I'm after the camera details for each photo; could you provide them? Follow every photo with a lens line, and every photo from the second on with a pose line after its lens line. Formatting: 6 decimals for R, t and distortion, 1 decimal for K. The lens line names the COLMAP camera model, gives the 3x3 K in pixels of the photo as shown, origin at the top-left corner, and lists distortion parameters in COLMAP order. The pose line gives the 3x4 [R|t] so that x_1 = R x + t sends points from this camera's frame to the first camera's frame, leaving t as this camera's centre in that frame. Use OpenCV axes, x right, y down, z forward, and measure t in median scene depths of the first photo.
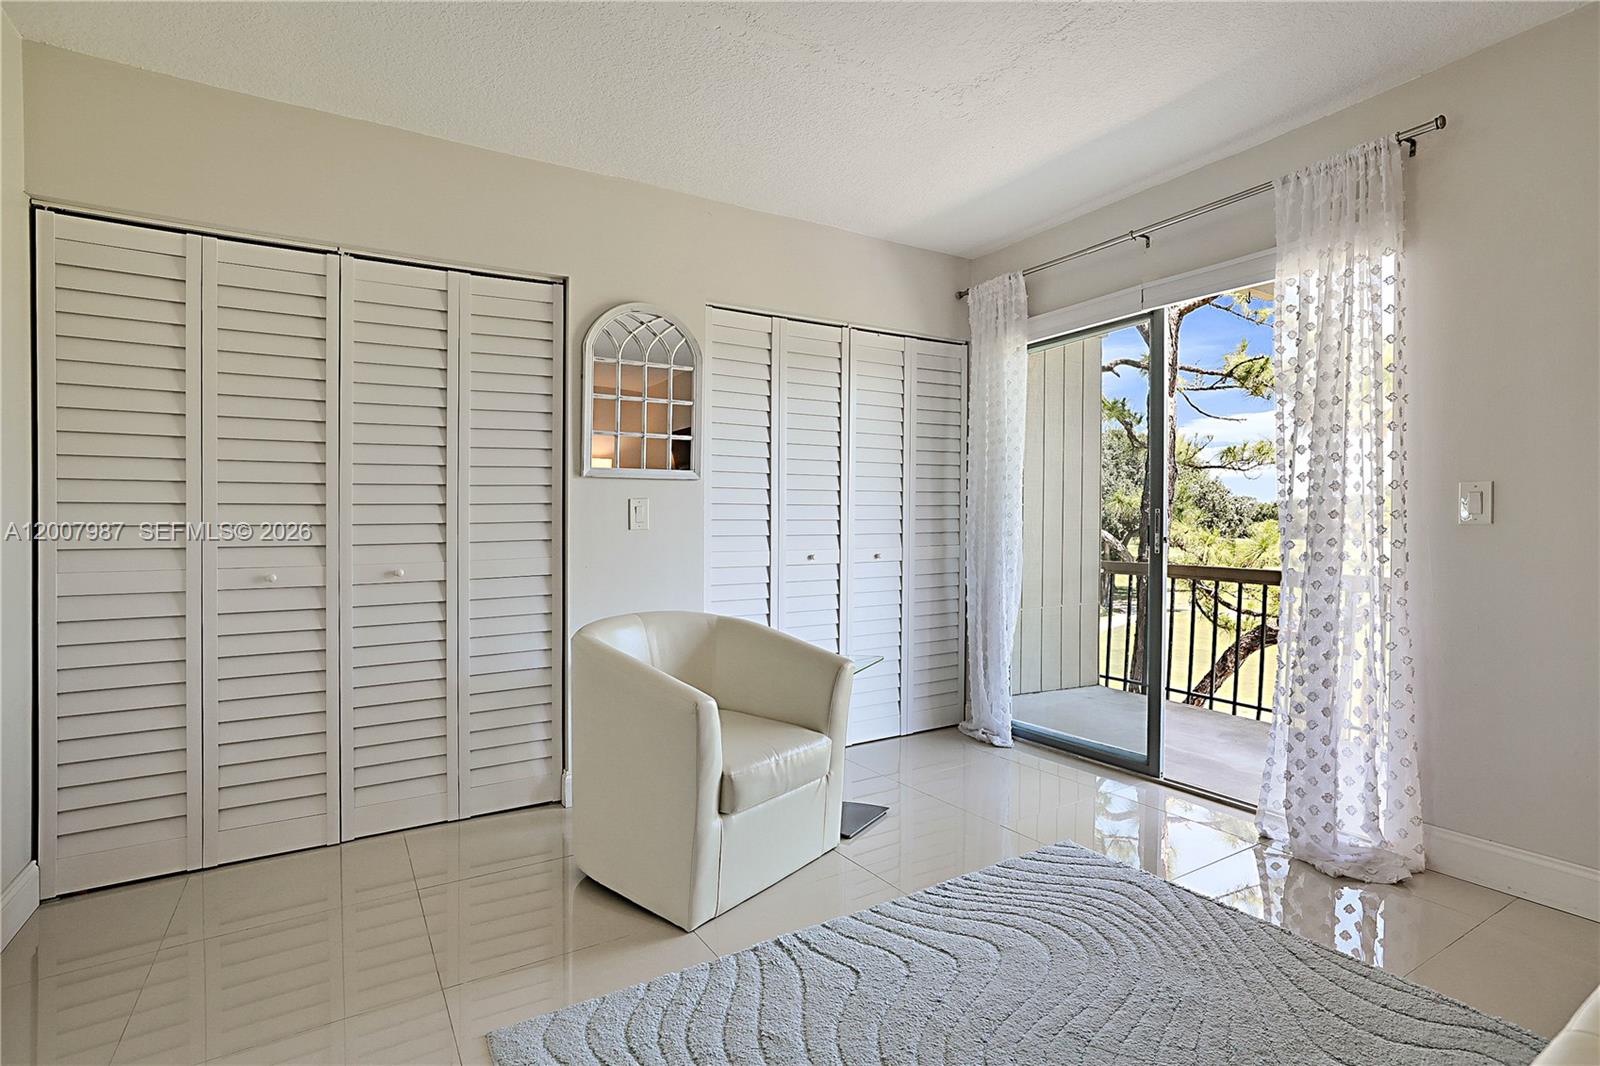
lens RADIAL K [[772.9, 0, 804.4], [0, 772.9, 536.9], [0, 0, 1]] dist [-0.004151, -0.001355]
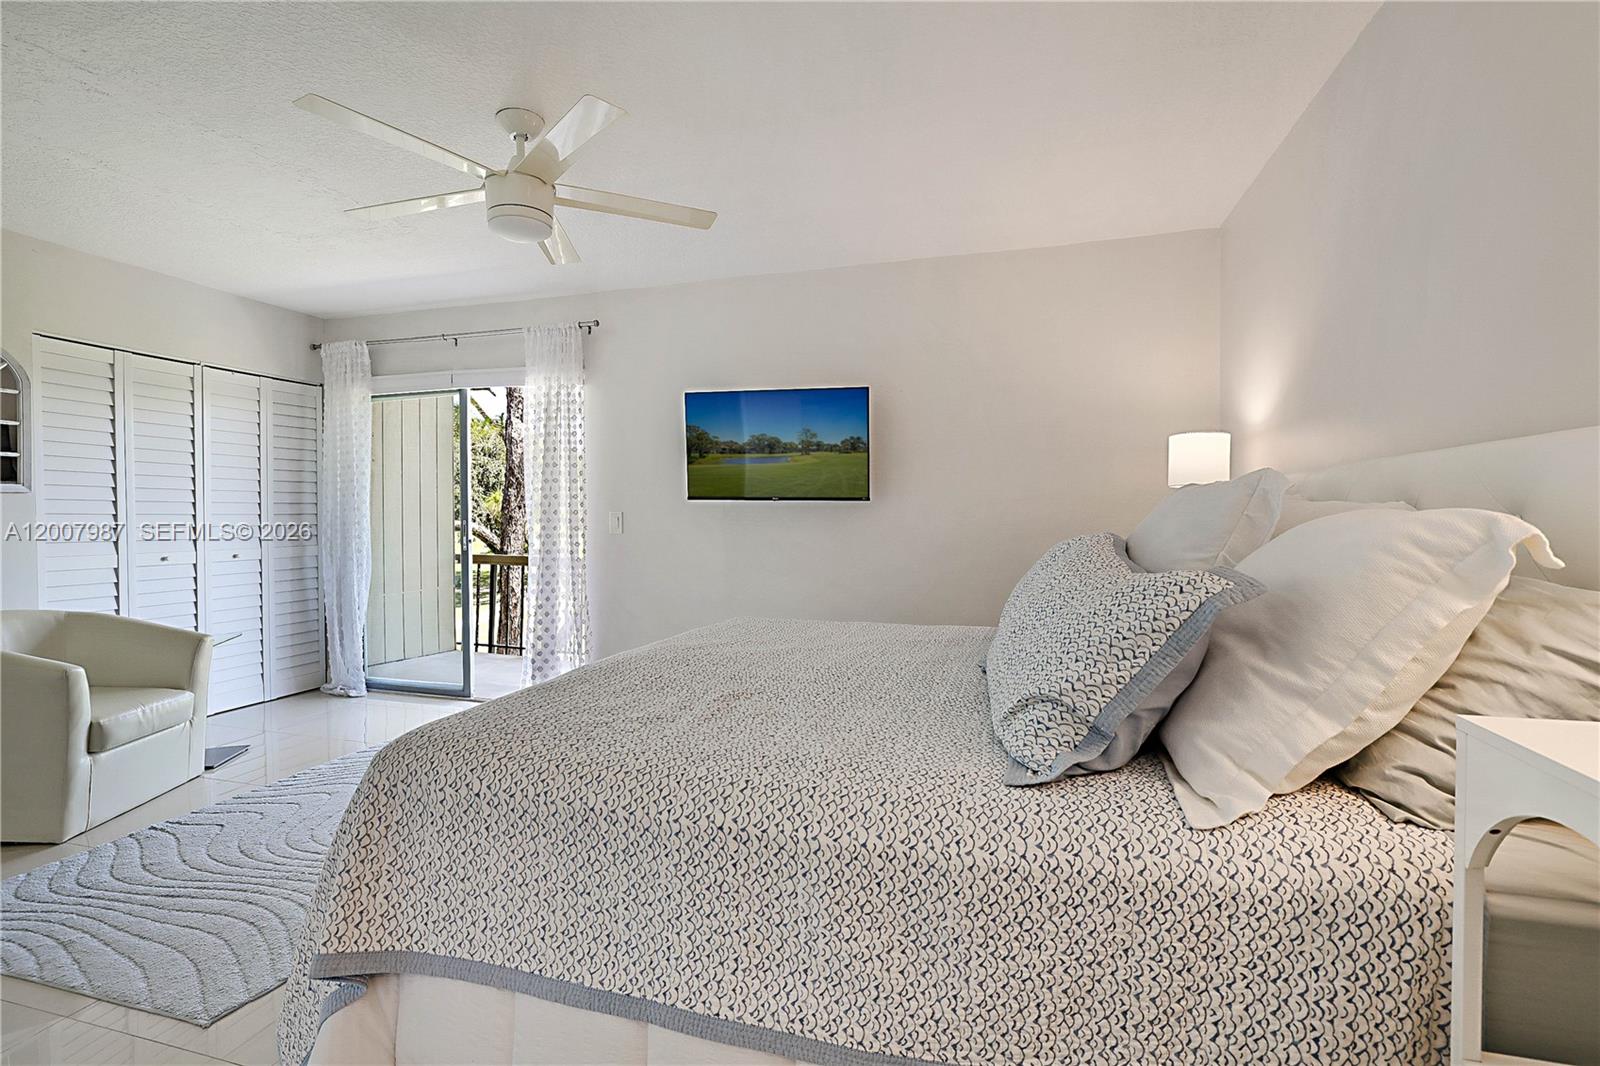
lens RADIAL K [[723.5, 0, 798.3], [0, 723.5, 549.7], [0, 0, 1]] dist [-0.010230, 0.002414]
pose [[0.732665, -0.022601, 0.680214, -0.047423], [0.002939, 0.999544, 0.030045, -0.030157], [-0.680583, -0.020014, 0.732397, -0.756969]]
